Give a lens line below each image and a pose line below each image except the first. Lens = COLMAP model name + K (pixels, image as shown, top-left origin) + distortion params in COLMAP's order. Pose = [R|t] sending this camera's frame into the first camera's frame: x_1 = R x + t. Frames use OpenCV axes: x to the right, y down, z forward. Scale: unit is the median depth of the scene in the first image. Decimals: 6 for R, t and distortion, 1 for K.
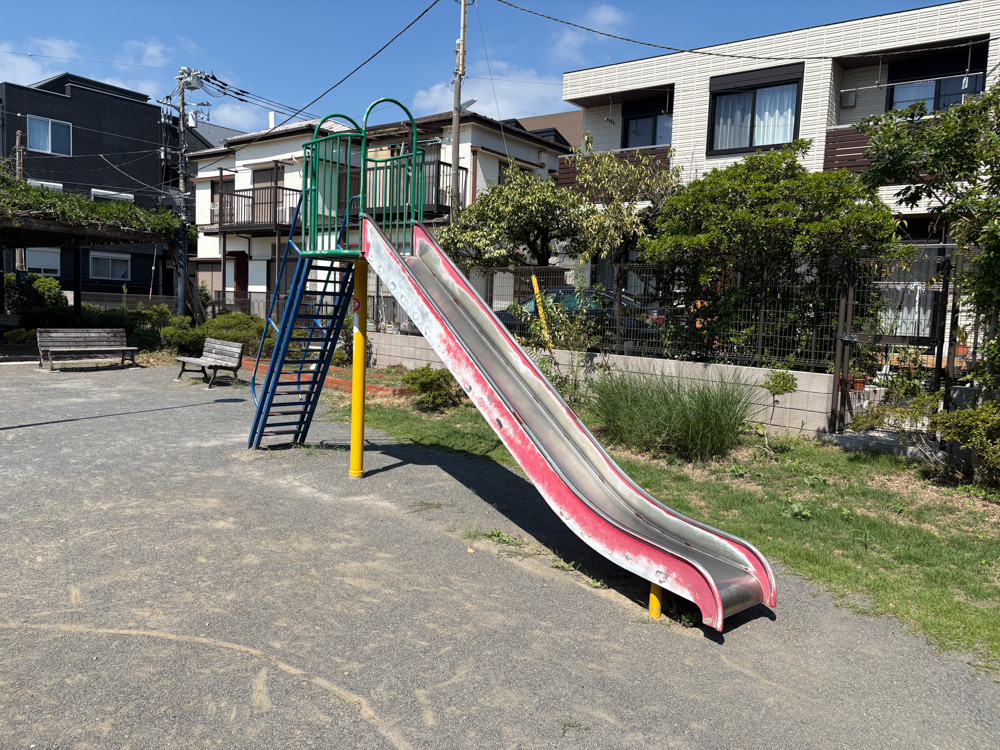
lens RADIAL K [[753.7, 0, 501.2], [0, 753.7, 373.9], [0, 0, 1]] dist [0.022190, -0.021693]
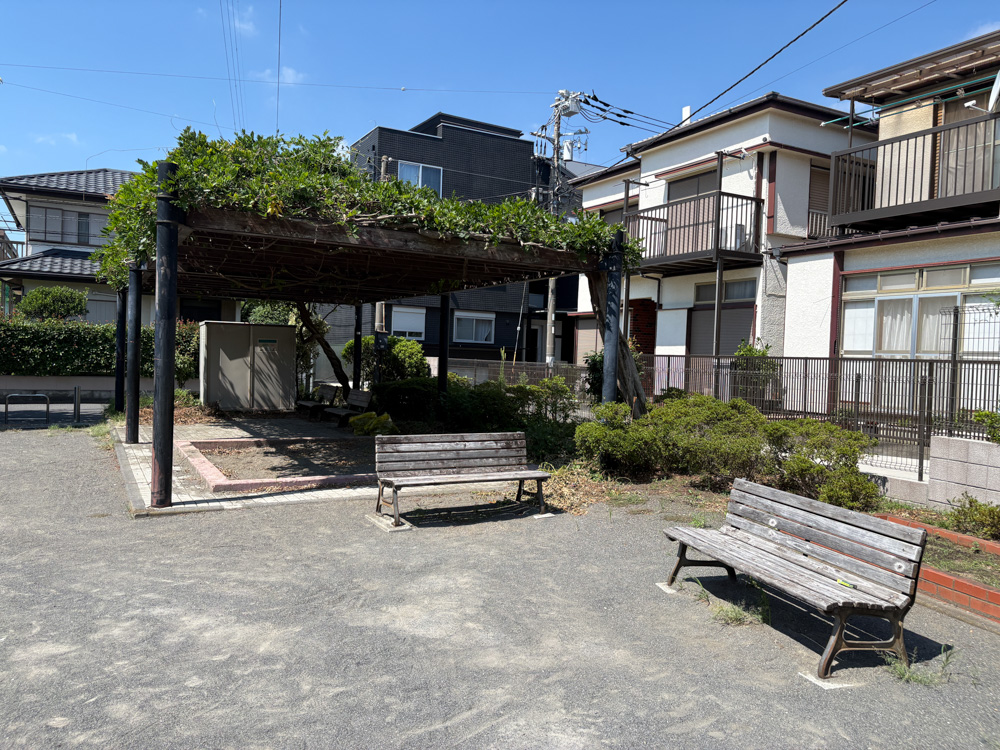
lens RADIAL K [[753.7, 0, 500.8], [0, 753.7, 374.4], [0, 0, 1]] dist [0.022190, -0.021693]
pose [[0.911165, -0.000289, -0.412042, -0.188373], [-0.032387, 0.996856, -0.072317, -0.038010], [0.410767, 0.079238, 0.908290, 0.328304]]
